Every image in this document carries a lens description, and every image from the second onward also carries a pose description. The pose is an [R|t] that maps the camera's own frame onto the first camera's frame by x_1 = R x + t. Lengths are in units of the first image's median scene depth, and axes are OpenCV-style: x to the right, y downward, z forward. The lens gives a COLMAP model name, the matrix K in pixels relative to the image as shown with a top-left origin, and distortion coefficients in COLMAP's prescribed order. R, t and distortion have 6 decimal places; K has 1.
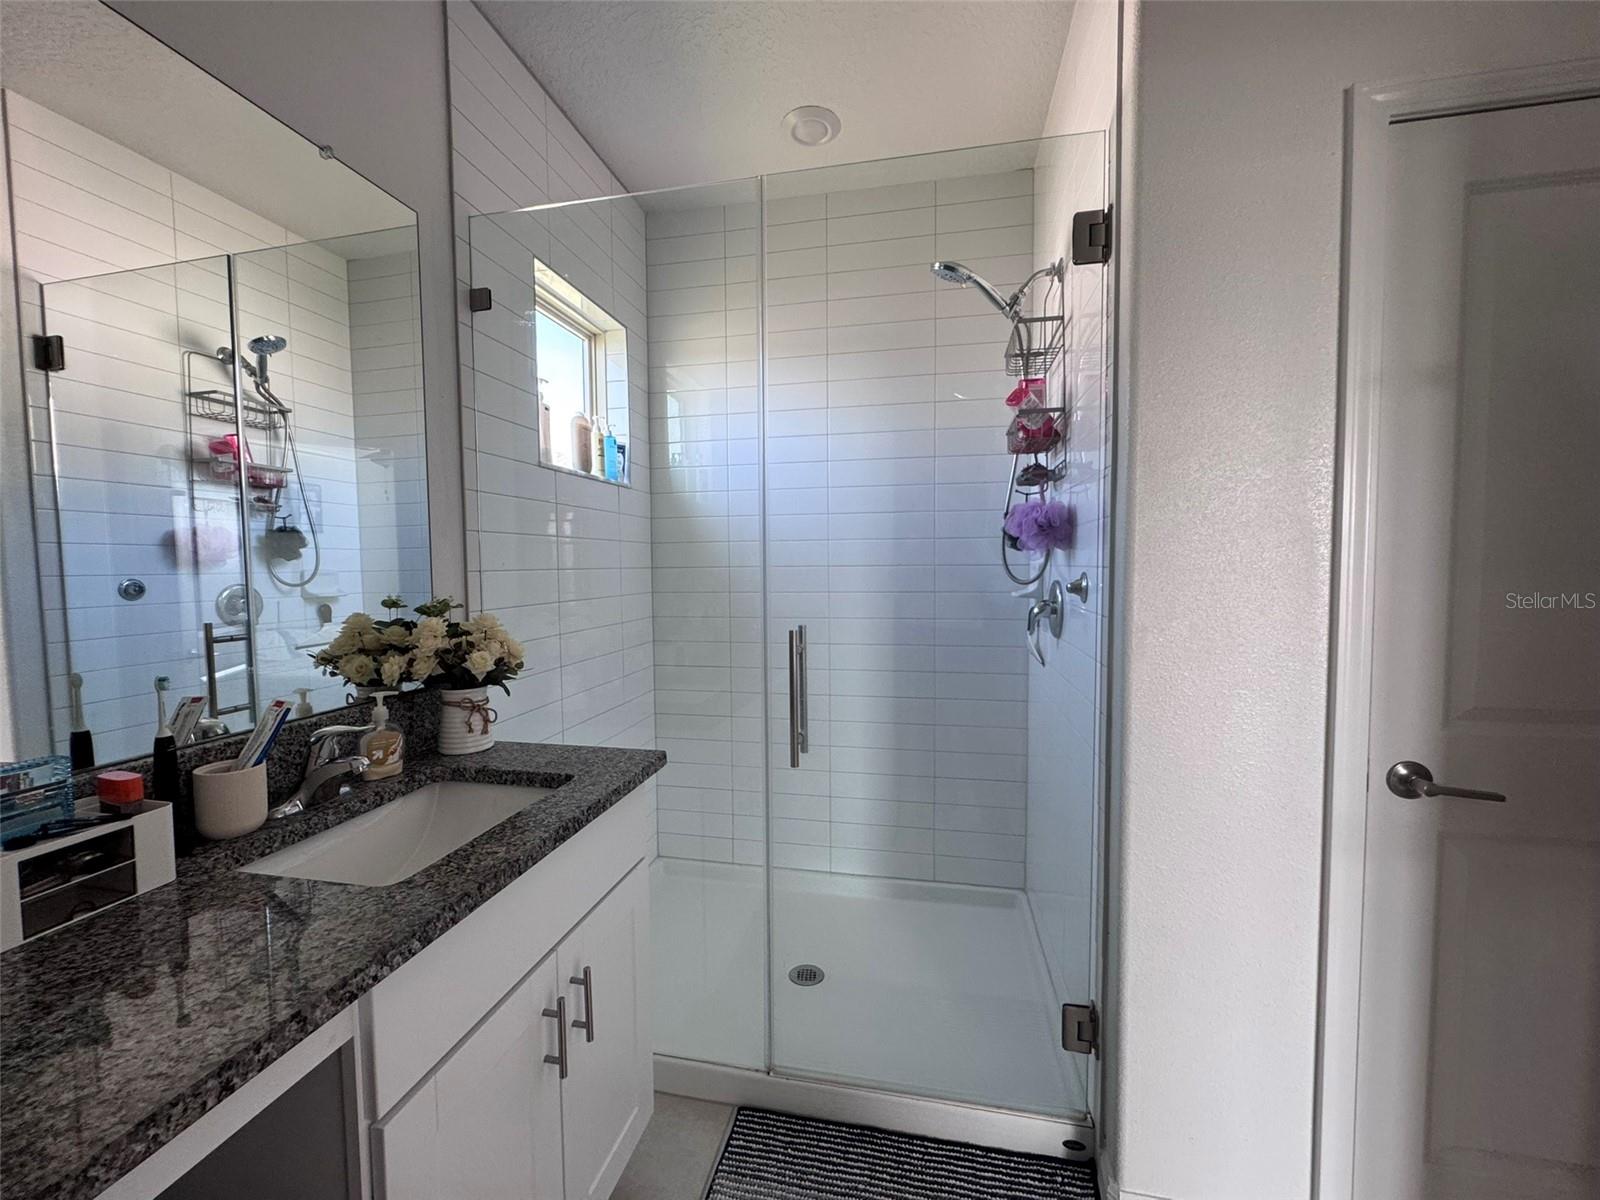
lens RADIAL K [[643.2, 0, 801.7], [0, 643.2, 598.8], [0, 0, 1]] dist [-0.002952, 0.000494]
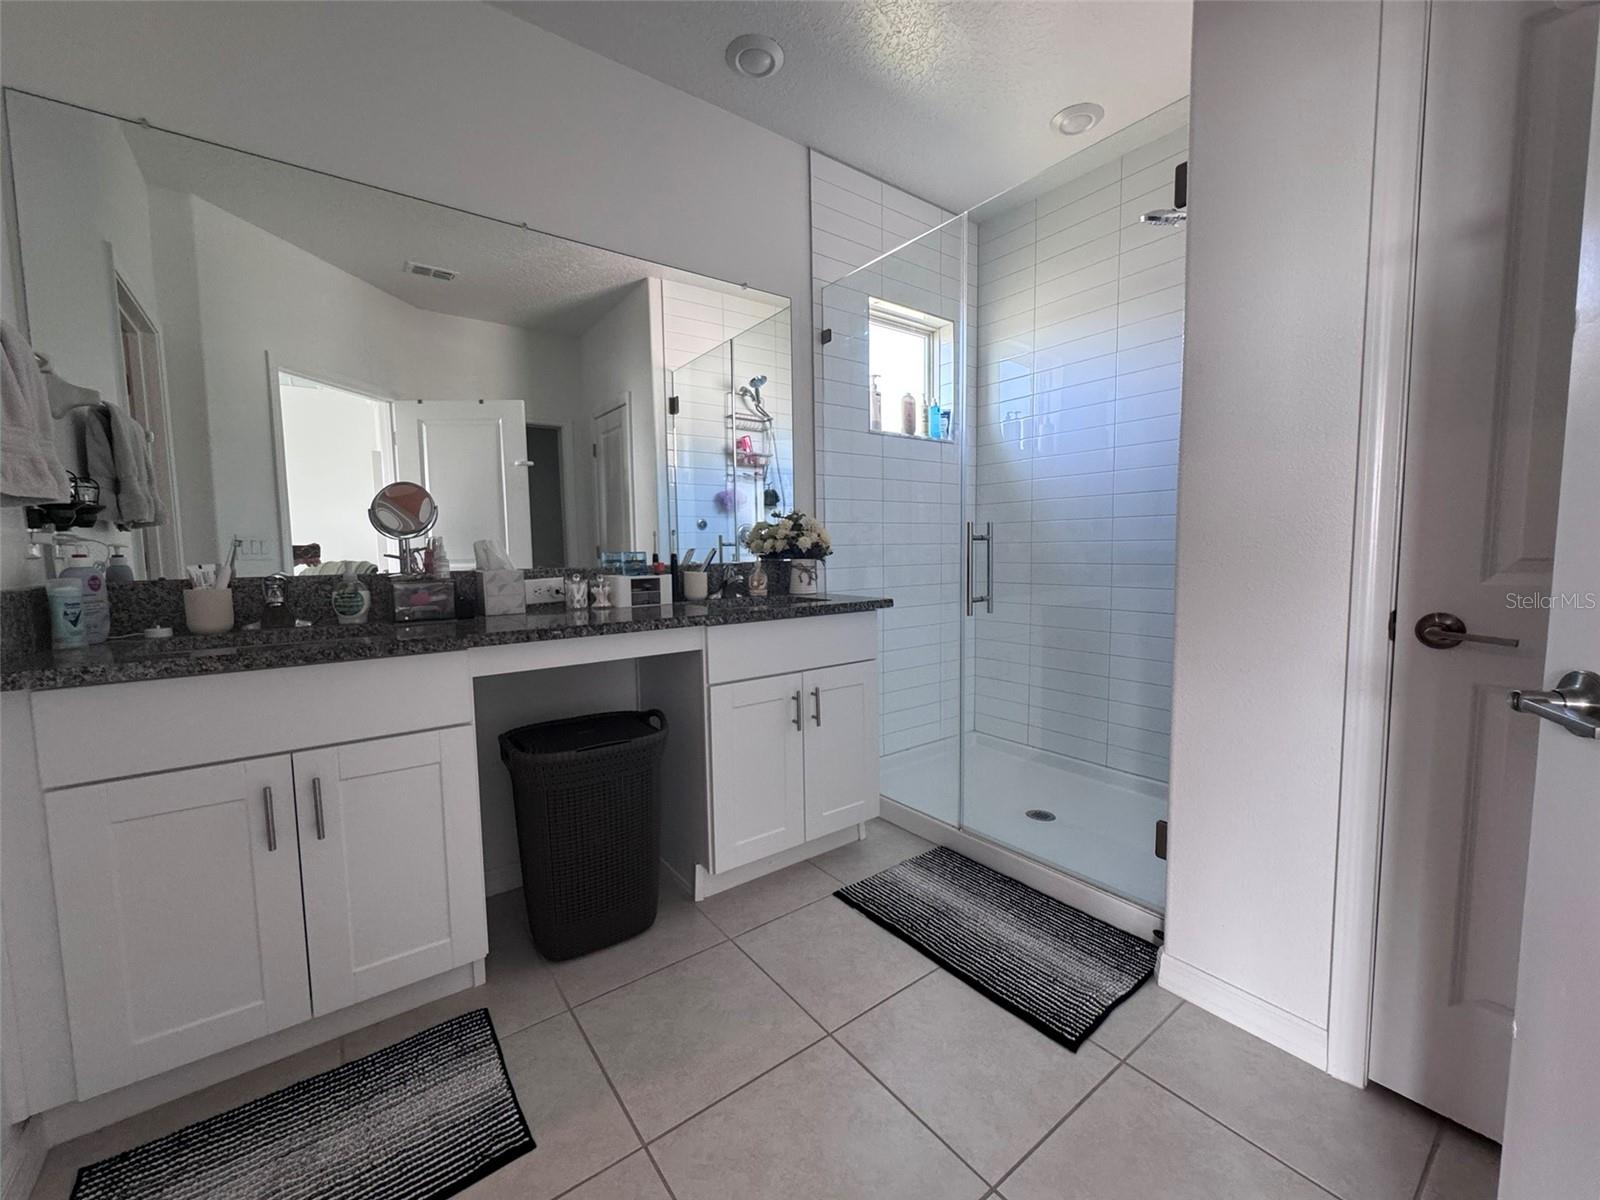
lens RADIAL K [[643.2, 0, 799.5], [0, 643.2, 602.6], [0, 0, 1]] dist [-0.002952, 0.000494]
pose [[0.747589, 0.055291, -0.661857, 0.491067], [-0.027045, 0.998236, 0.052844, 0.118554], [0.663611, -0.021605, 0.747766, -0.264574]]
